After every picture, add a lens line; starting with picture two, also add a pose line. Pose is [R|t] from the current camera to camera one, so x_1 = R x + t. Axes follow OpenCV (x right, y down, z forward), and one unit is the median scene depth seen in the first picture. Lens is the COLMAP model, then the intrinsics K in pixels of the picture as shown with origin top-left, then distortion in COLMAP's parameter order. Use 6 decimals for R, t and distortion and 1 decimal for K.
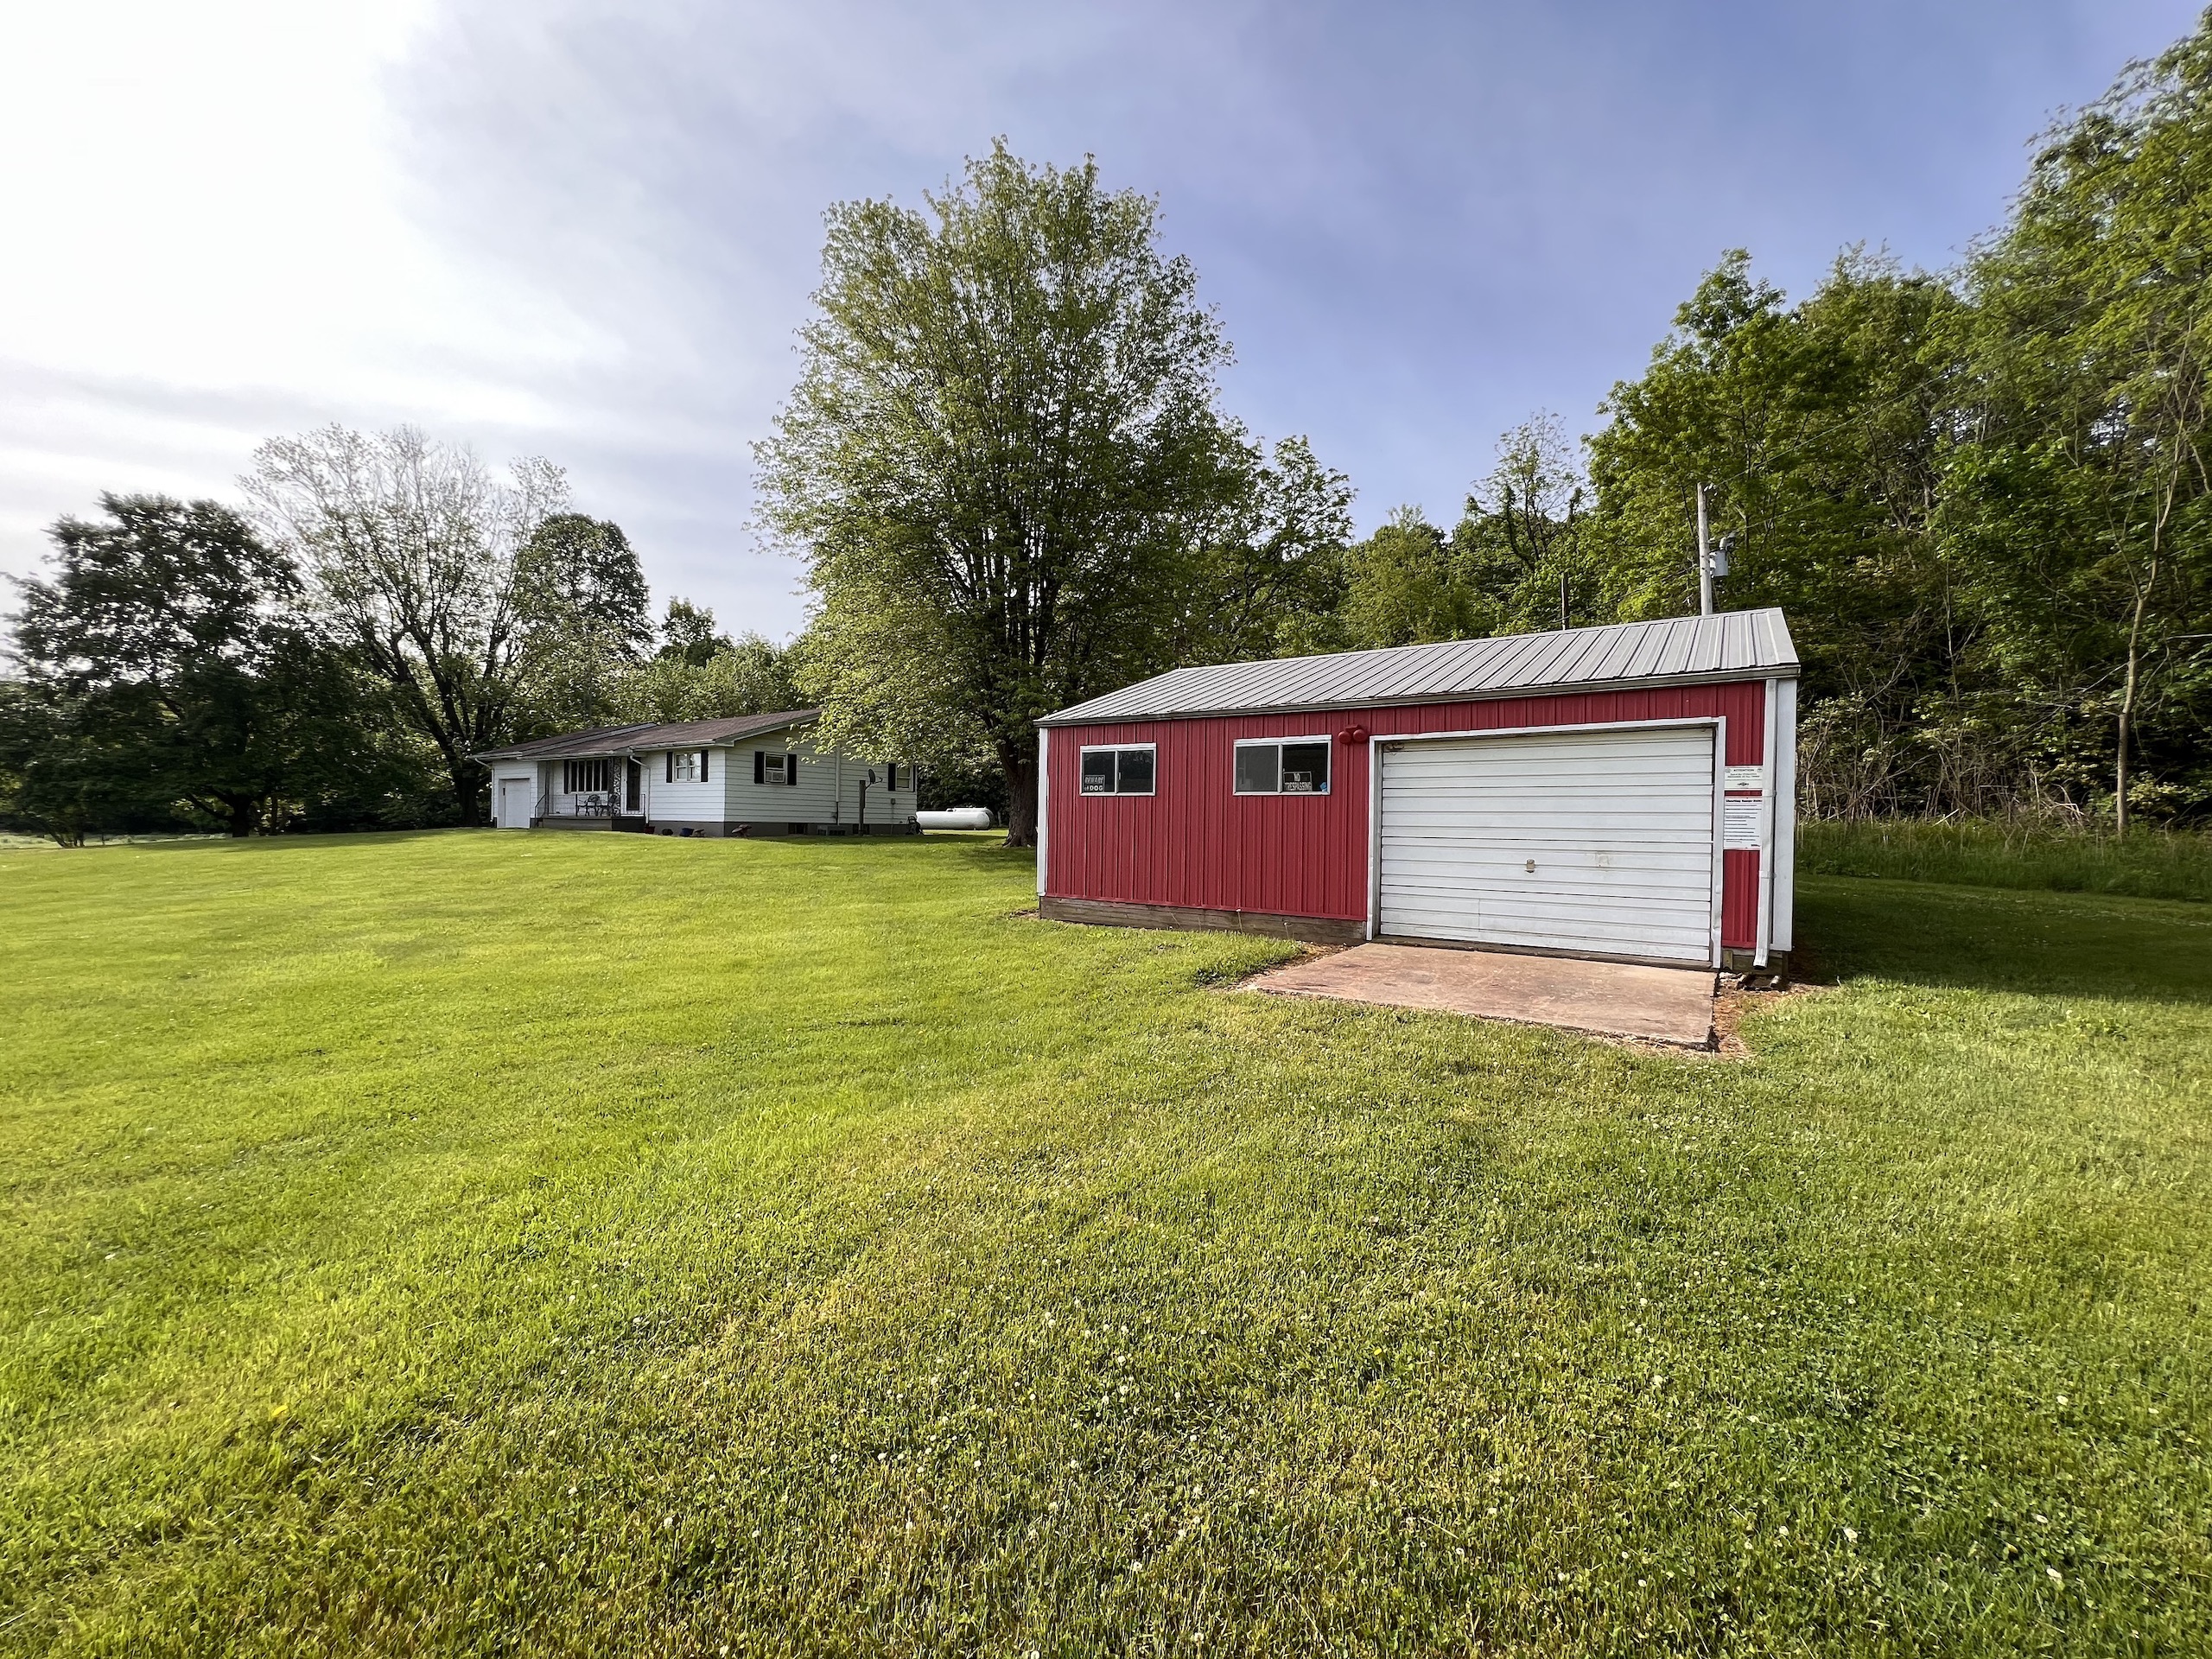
lens RADIAL K [[885.5, 0, 1105.2], [0, 885.5, 838.9], [0, 0, 1]] dist [0.000099, 0.000107]
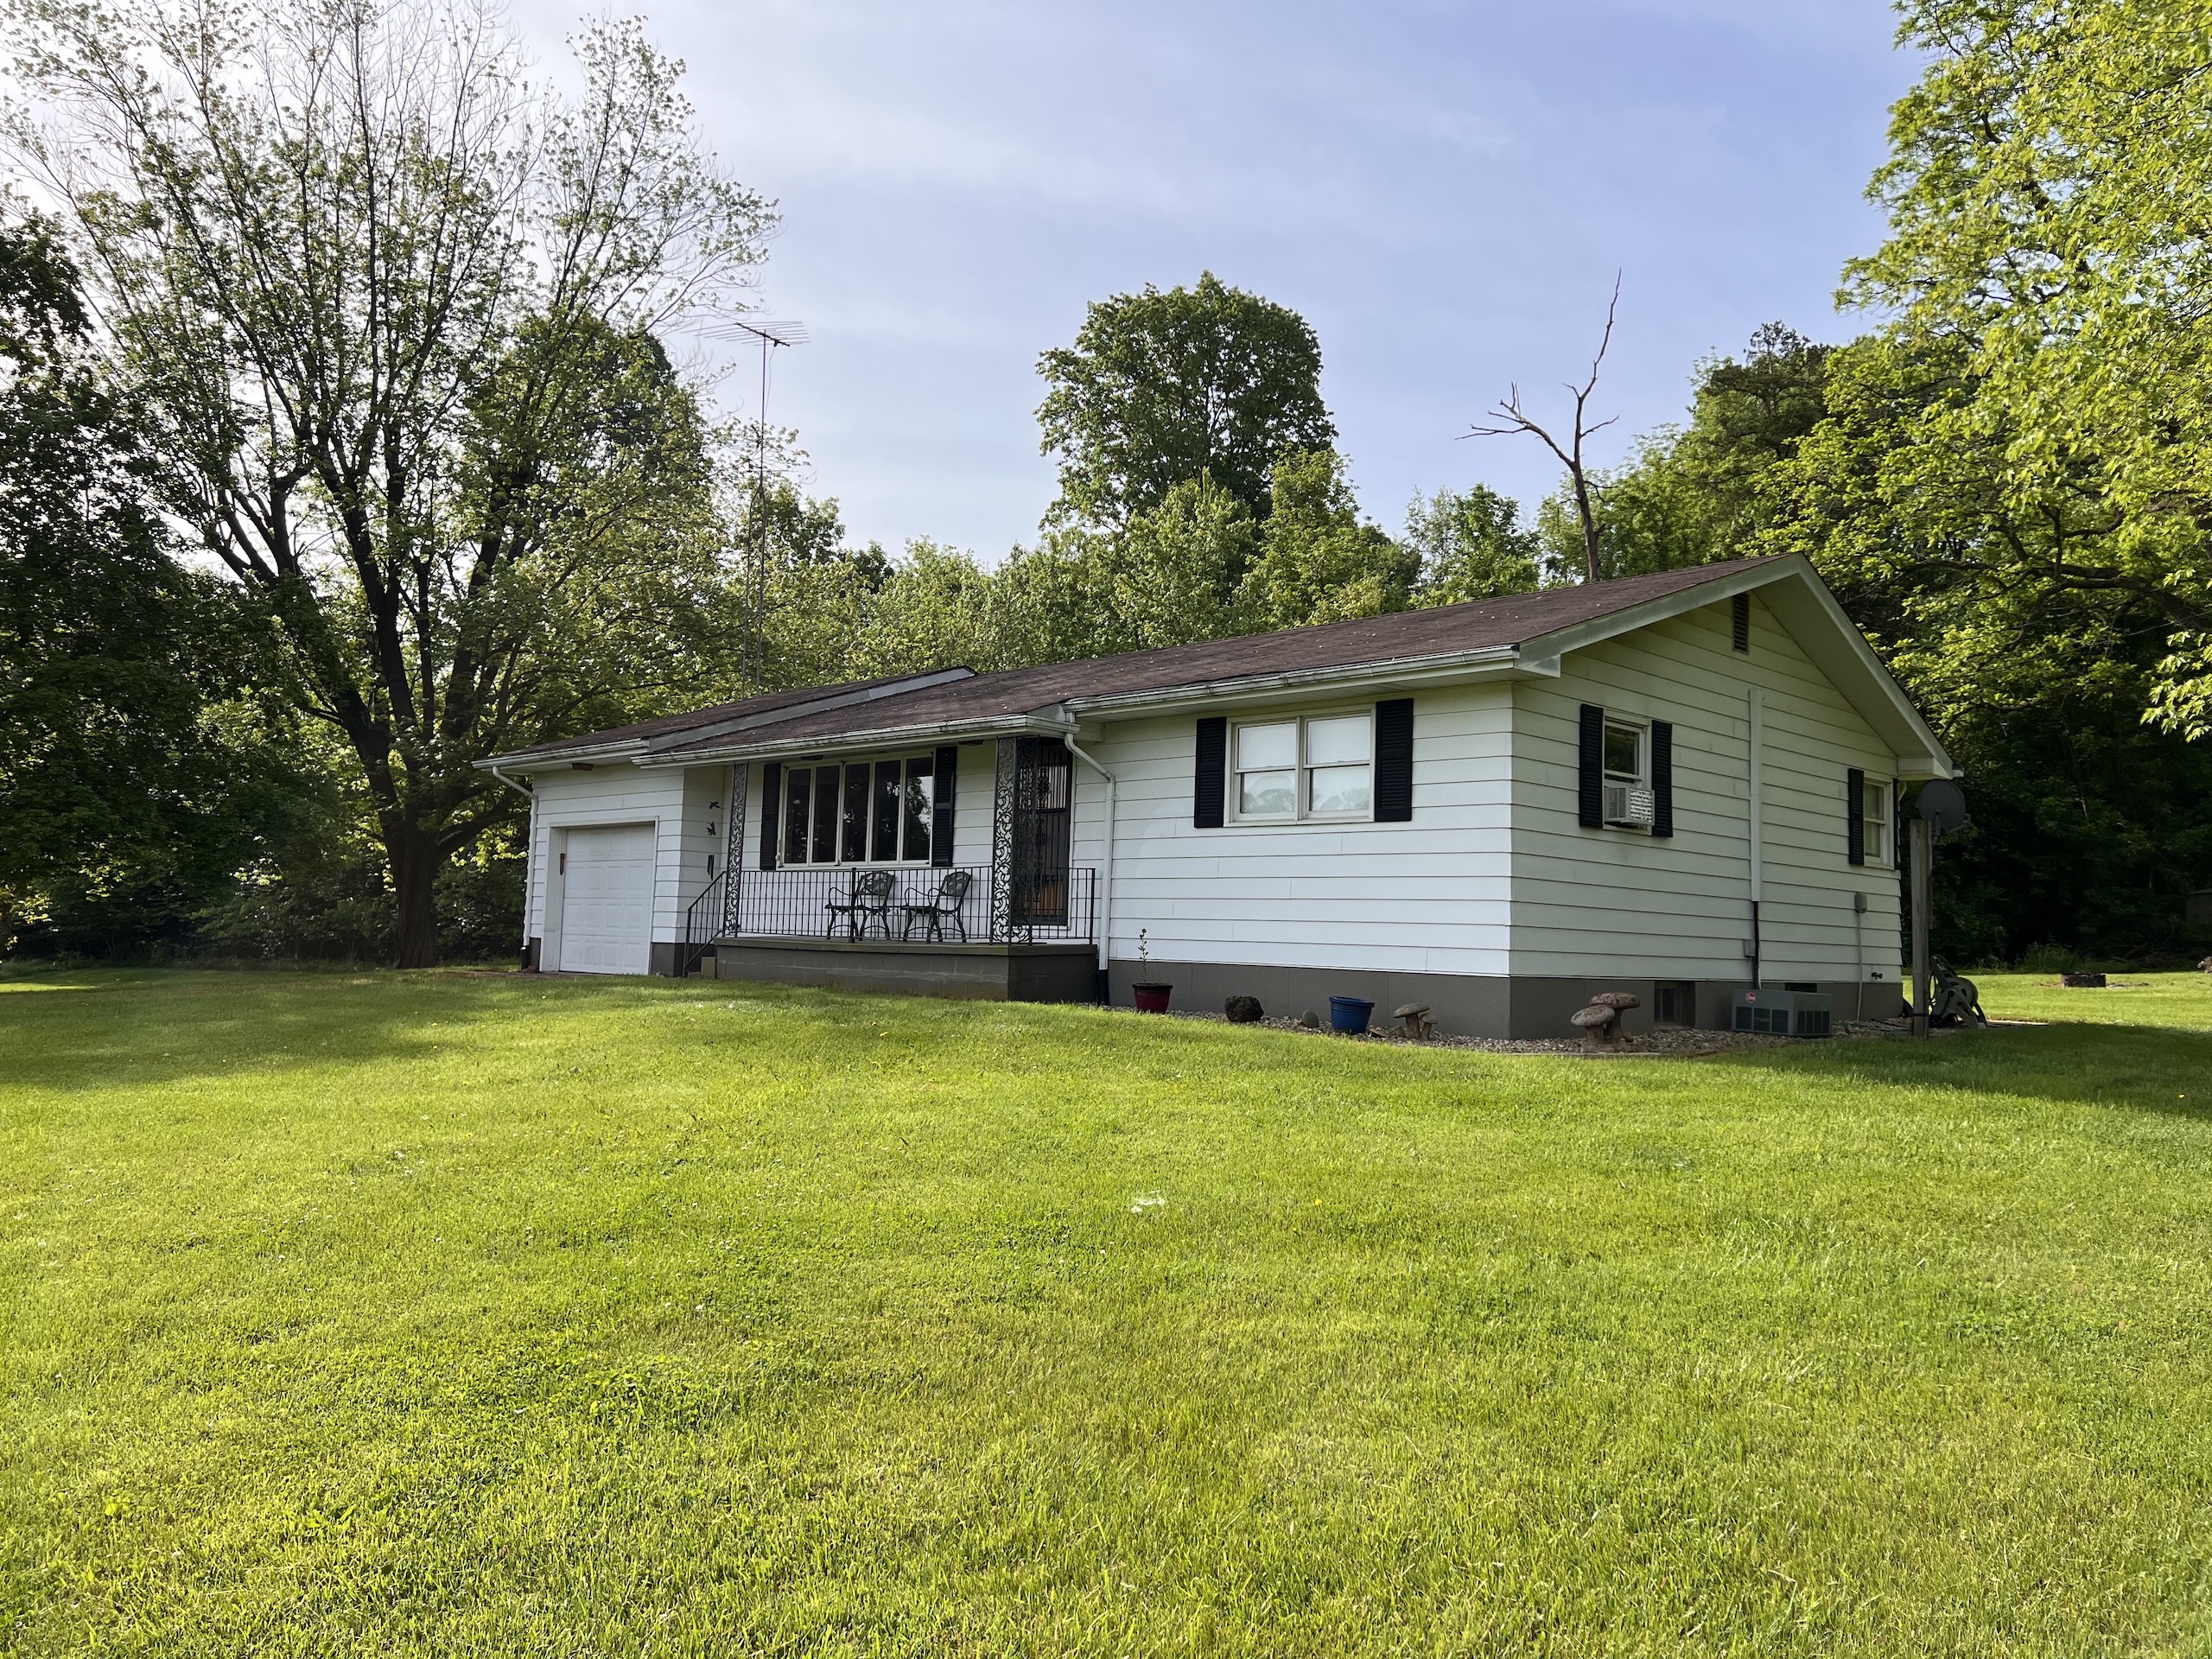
lens RADIAL K [[1676.0, 0, 1105.0], [0, 1676.0, 830.2], [0, 0, 1]] dist [0.038199, -0.009543]
pose [[0.982930, 0.003051, -0.183956, -0.380328], [-0.019355, 0.996029, -0.086903, -0.014809], [0.182960, 0.088980, 0.979085, 0.430079]]
